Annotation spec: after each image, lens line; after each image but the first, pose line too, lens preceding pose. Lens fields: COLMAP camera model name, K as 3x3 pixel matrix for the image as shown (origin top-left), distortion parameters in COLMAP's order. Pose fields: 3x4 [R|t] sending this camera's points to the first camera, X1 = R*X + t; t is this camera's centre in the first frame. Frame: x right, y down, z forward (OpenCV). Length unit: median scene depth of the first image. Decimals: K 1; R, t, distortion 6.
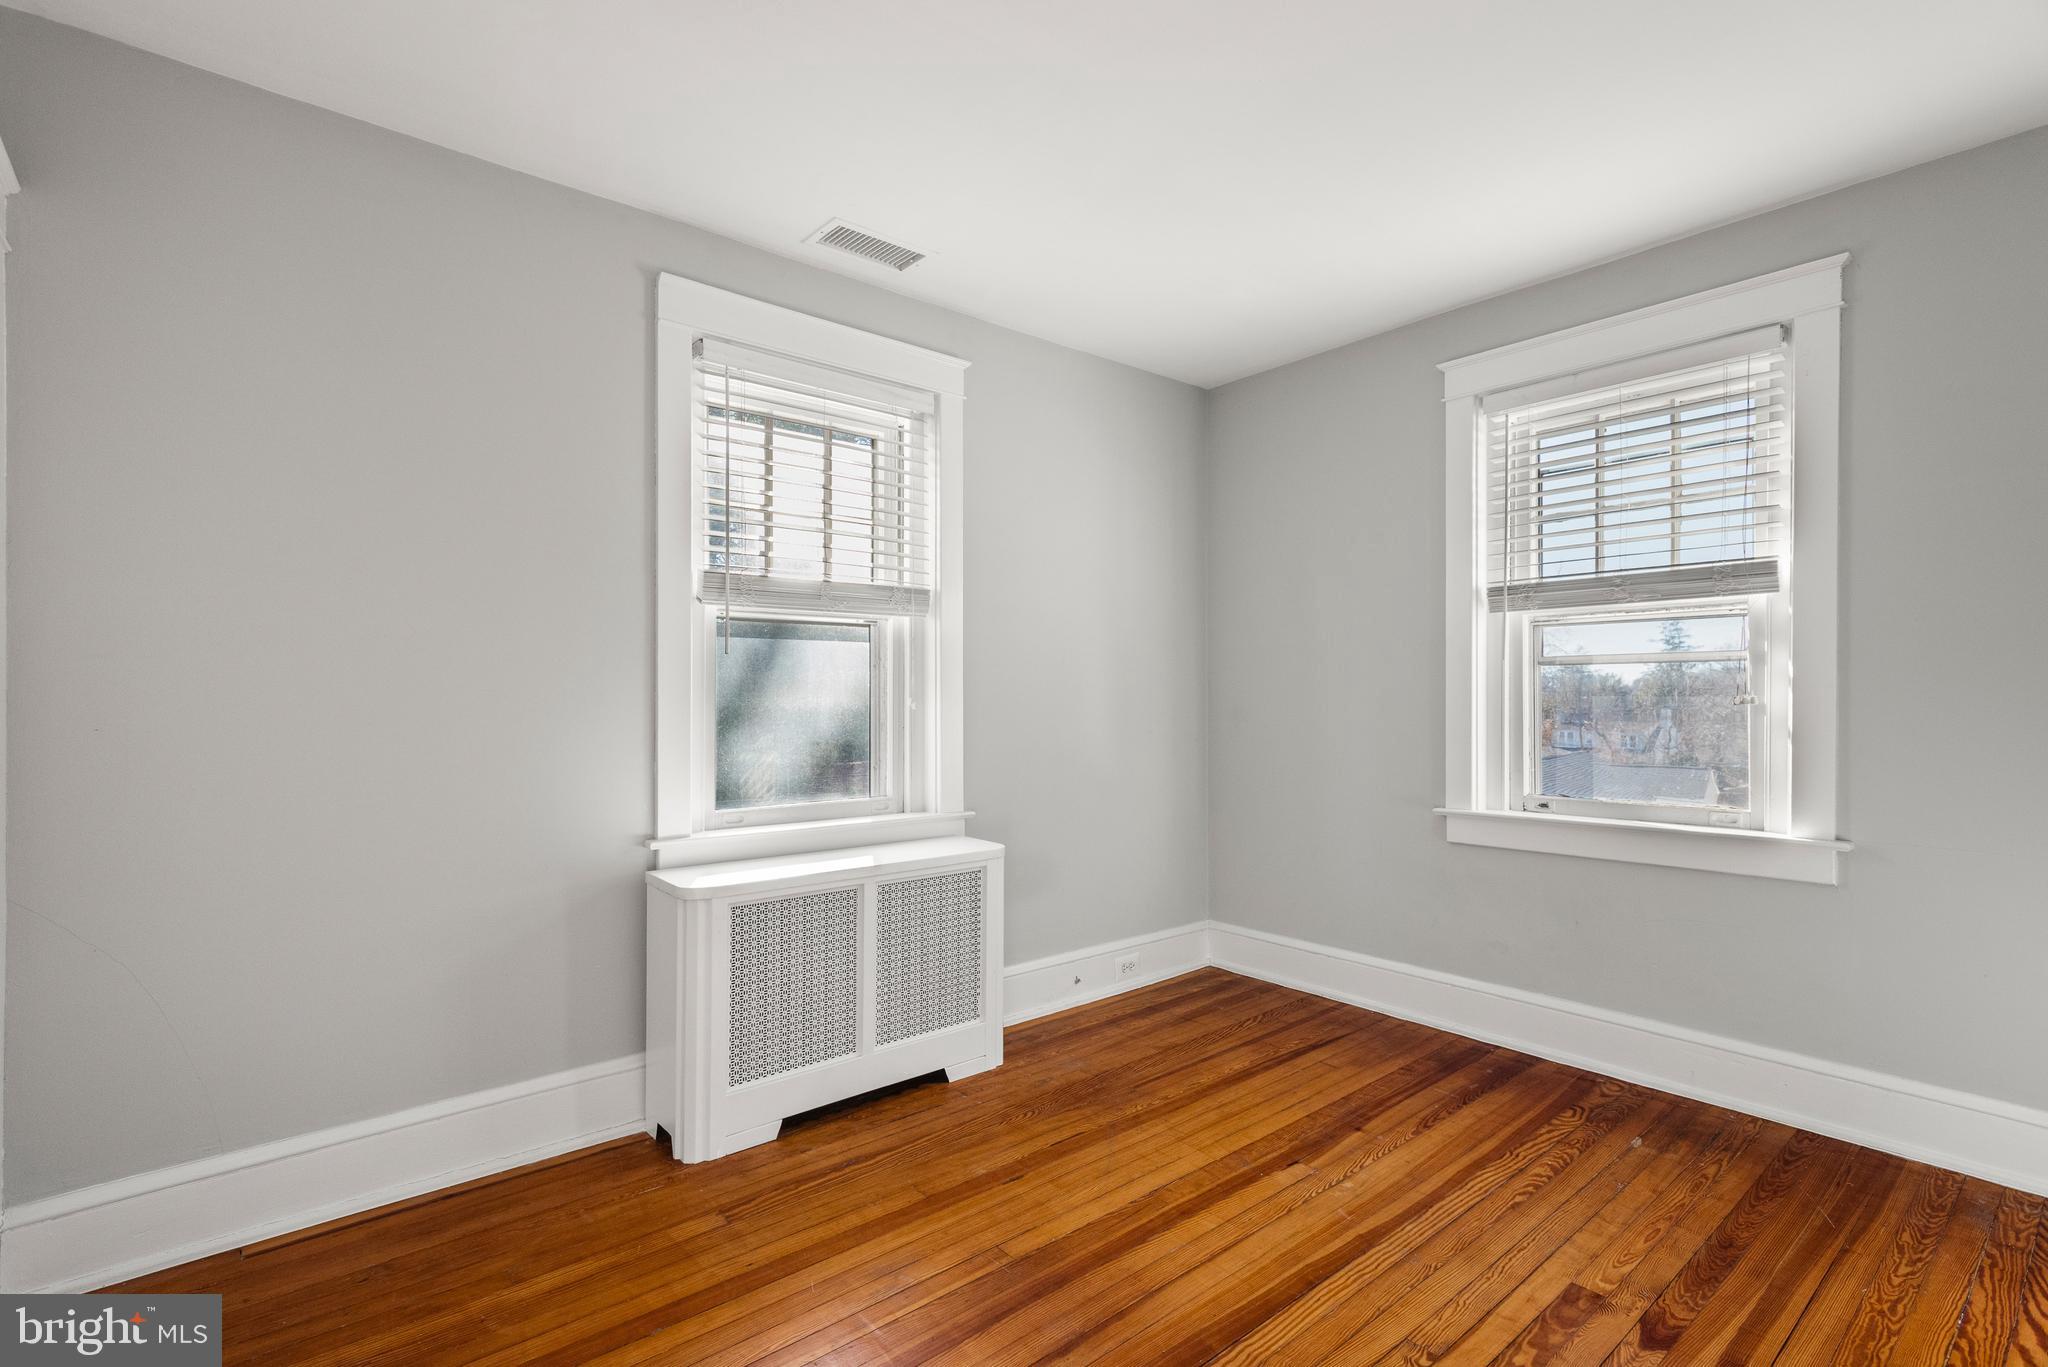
lens RADIAL K [[934.7, 0, 1024.0], [0, 934.7, 683.5], [0, 0, 1]] dist [0.001336, -0.000335]
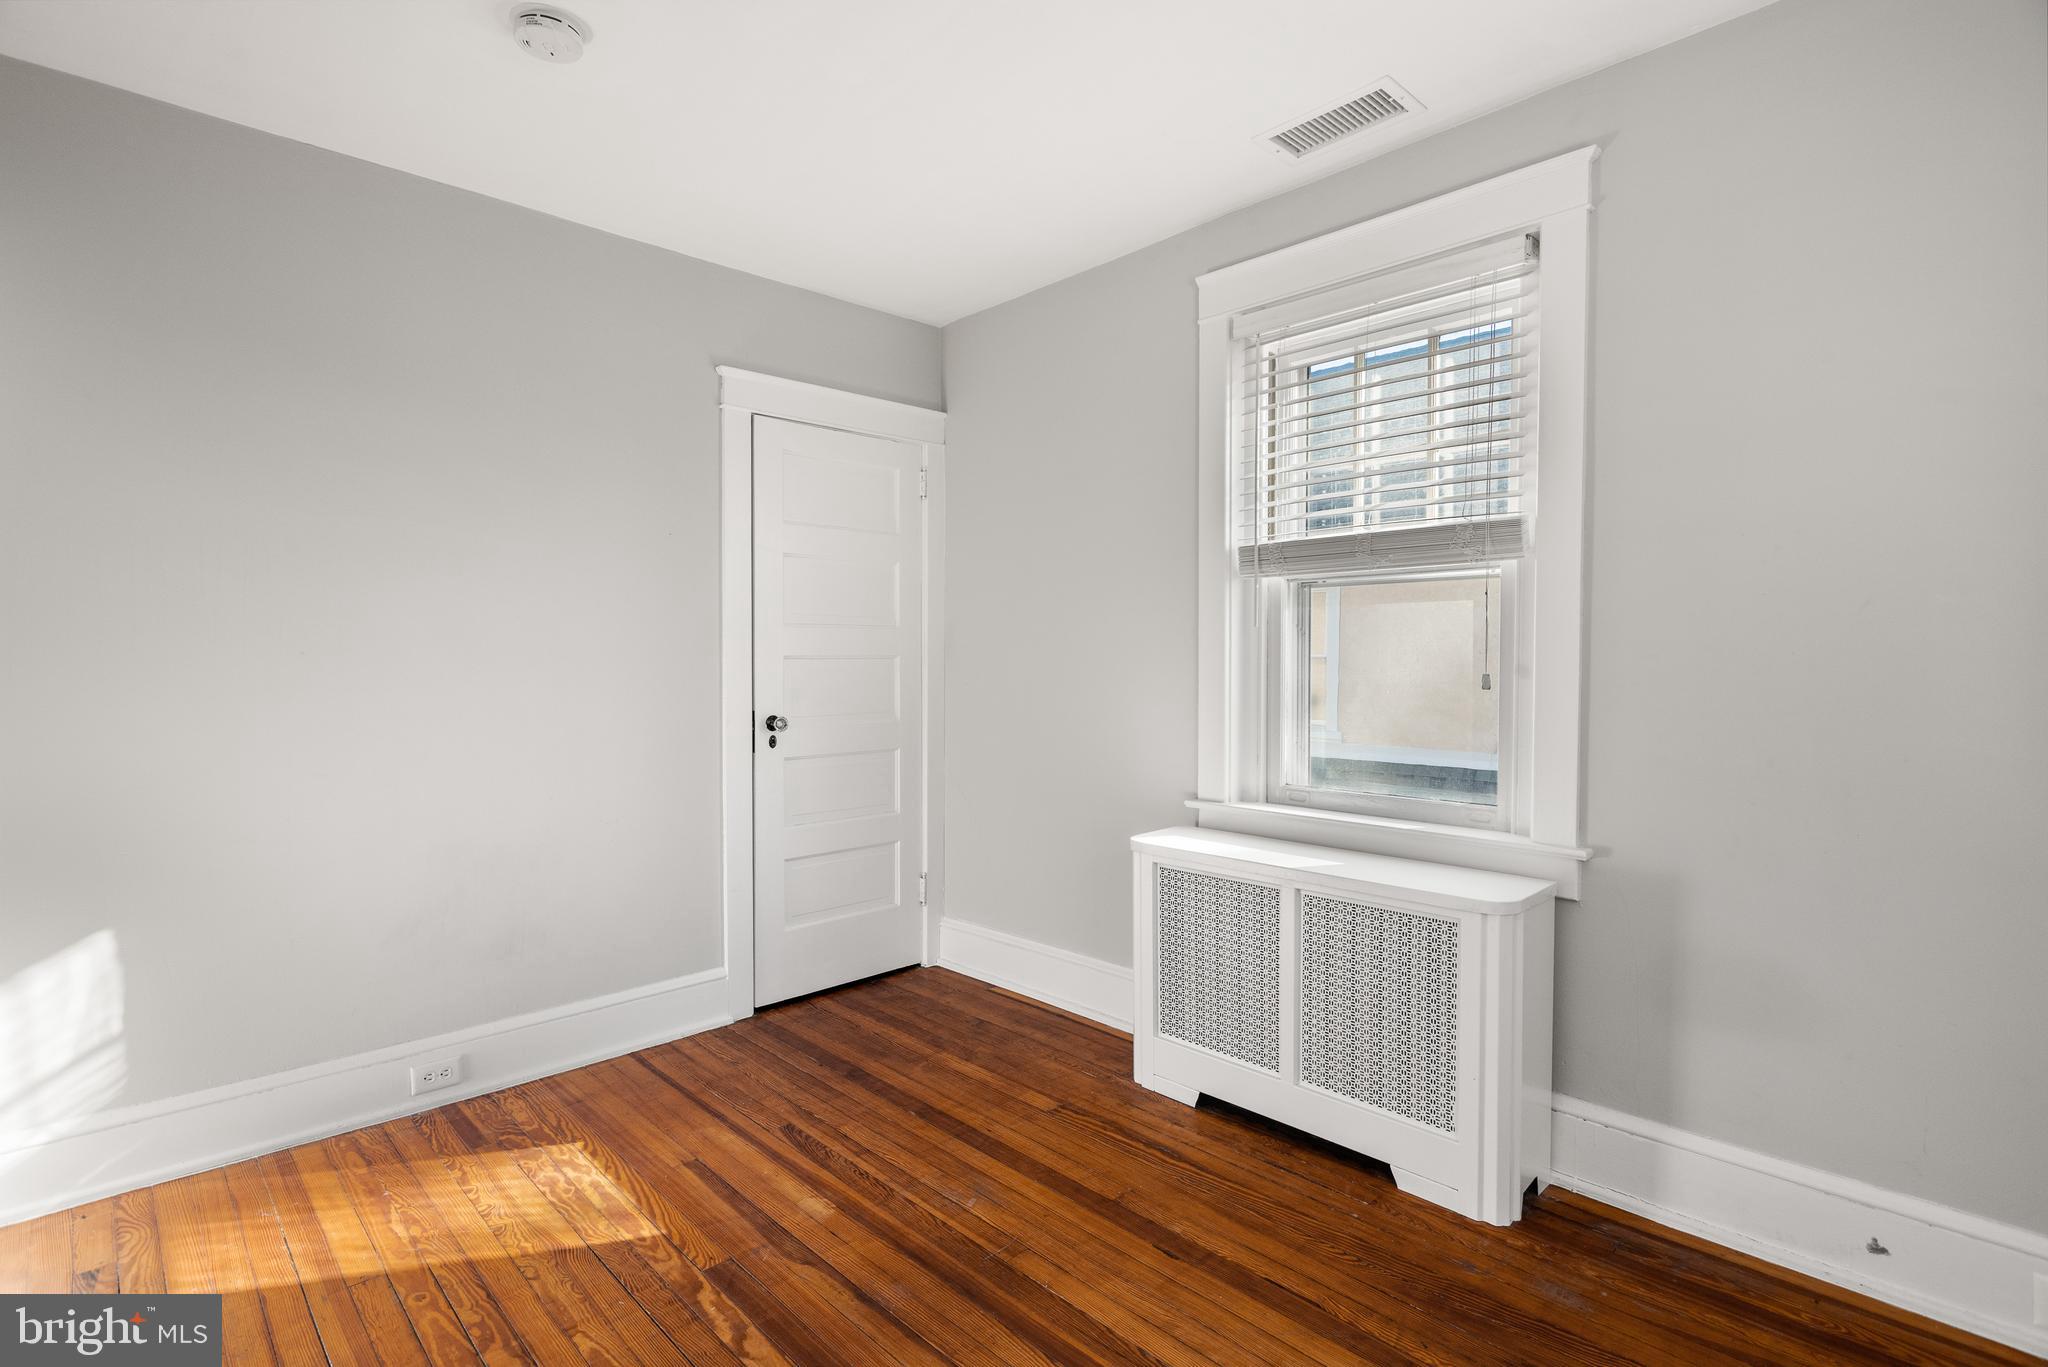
lens RADIAL K [[958.9, 0, 1023.9], [0, 958.9, 682.9], [0, 0, 1]] dist [-0.001029, -0.000425]
pose [[0.086580, 0.022873, -0.995982, 0.772918], [0.008914, 0.999679, 0.023733, 0.001597], [0.996205, -0.010933, 0.086348, 0.761763]]
